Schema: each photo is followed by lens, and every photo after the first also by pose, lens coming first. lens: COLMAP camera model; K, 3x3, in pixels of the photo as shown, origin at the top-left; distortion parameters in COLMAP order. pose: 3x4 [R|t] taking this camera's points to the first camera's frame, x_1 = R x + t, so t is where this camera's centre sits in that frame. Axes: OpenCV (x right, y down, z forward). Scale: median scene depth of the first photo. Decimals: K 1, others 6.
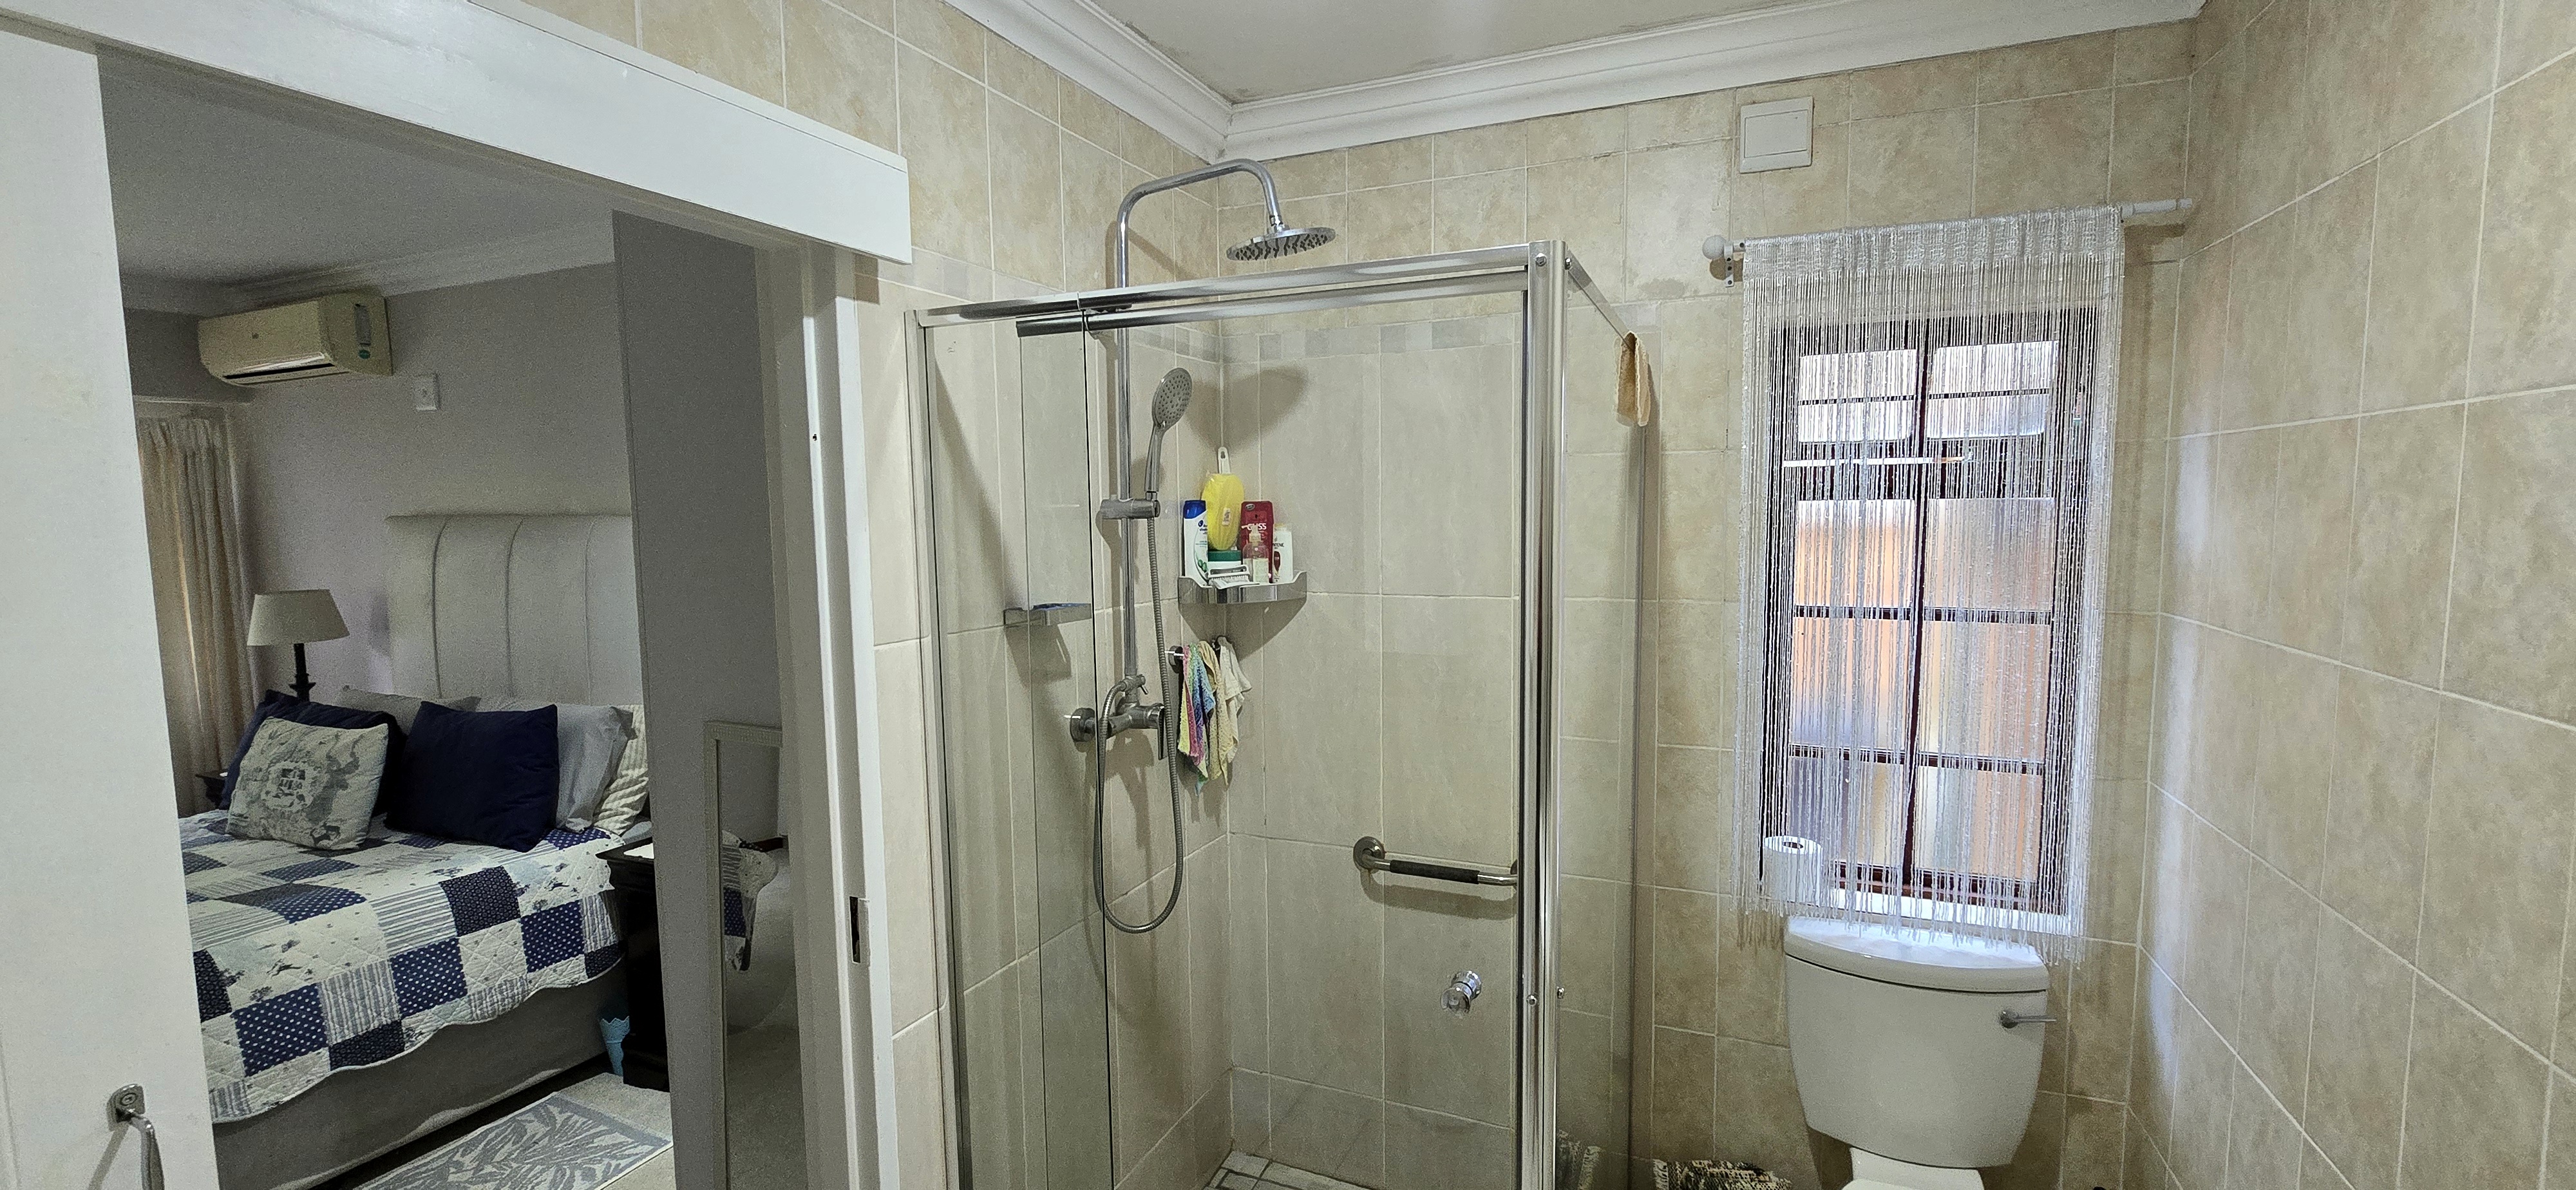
lens RADIAL K [[1055.5, 0, 1295.2], [0, 1055.5, 595.8], [0, 0, 1]] dist [-0.008948, 0.002572]
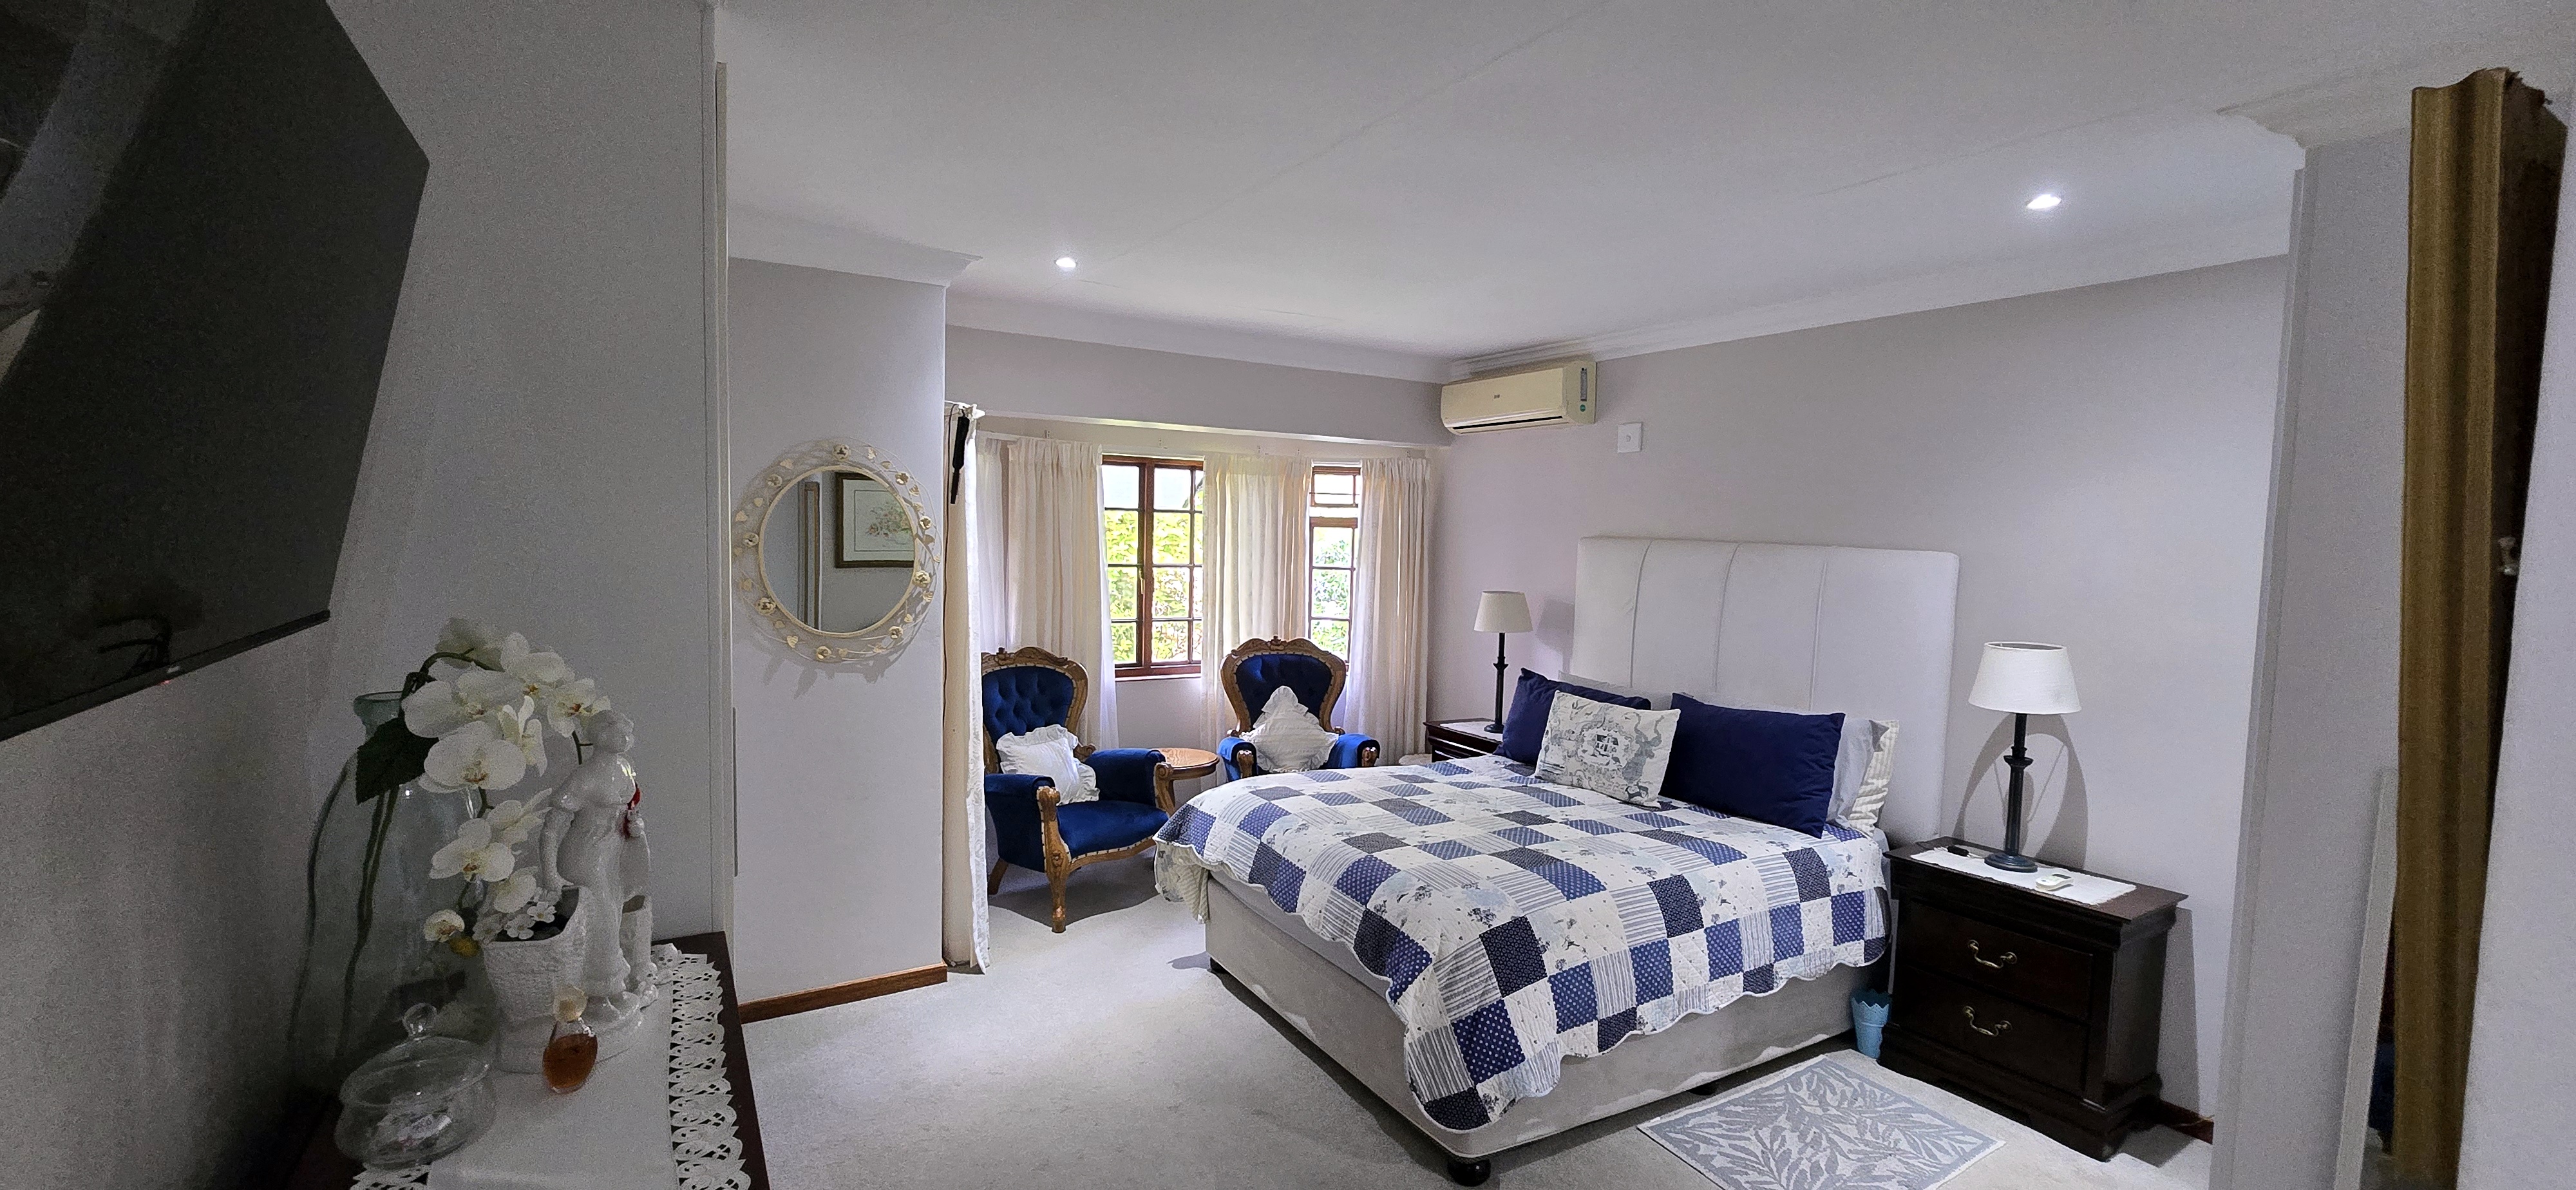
lens RADIAL K [[1055.5, 0, 1303.9], [0, 1055.5, 594.4], [0, 0, 1]] dist [-0.008948, 0.002572]
pose [[0.817838, 0.069436, -0.571244, -0.548120], [-0.085918, 0.996300, -0.001904, 0.028901], [0.568999, 0.050637, 0.820778, -0.269730]]
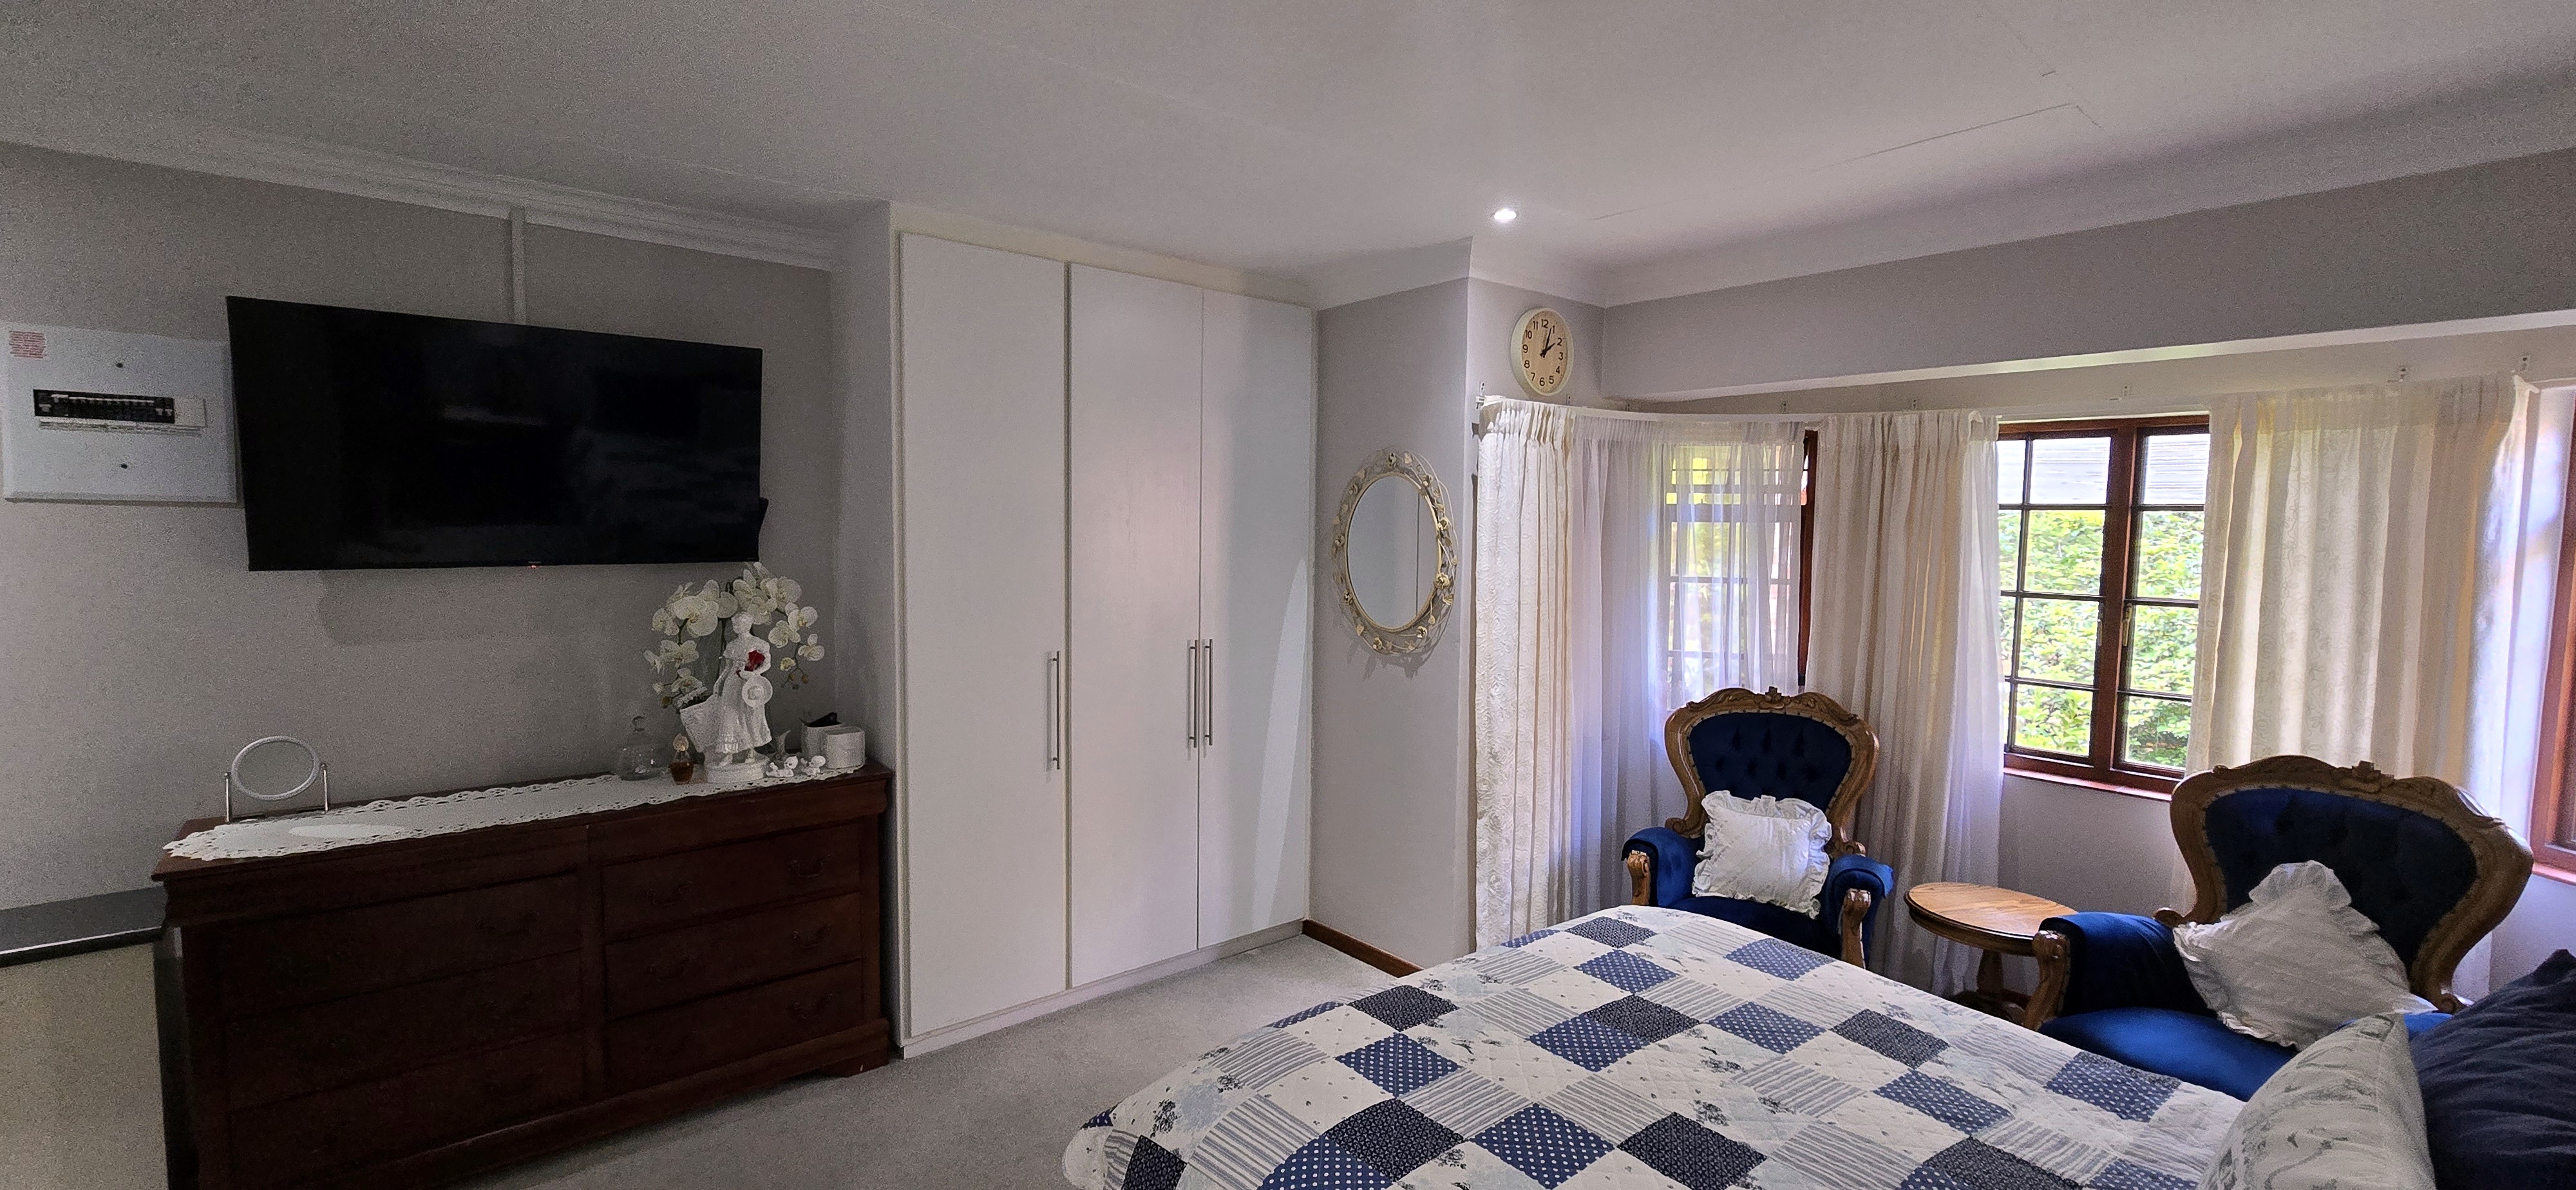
lens RADIAL K [[1055.5, 0, 1295.3], [0, 1055.5, 591.1], [0, 0, 1]] dist [-0.008948, 0.002572]
pose [[-0.449830, 0.065785, -0.890688, -0.461290], [-0.087795, 0.989196, 0.117400, -0.067187], [0.888788, 0.131008, -0.439195, 0.844977]]
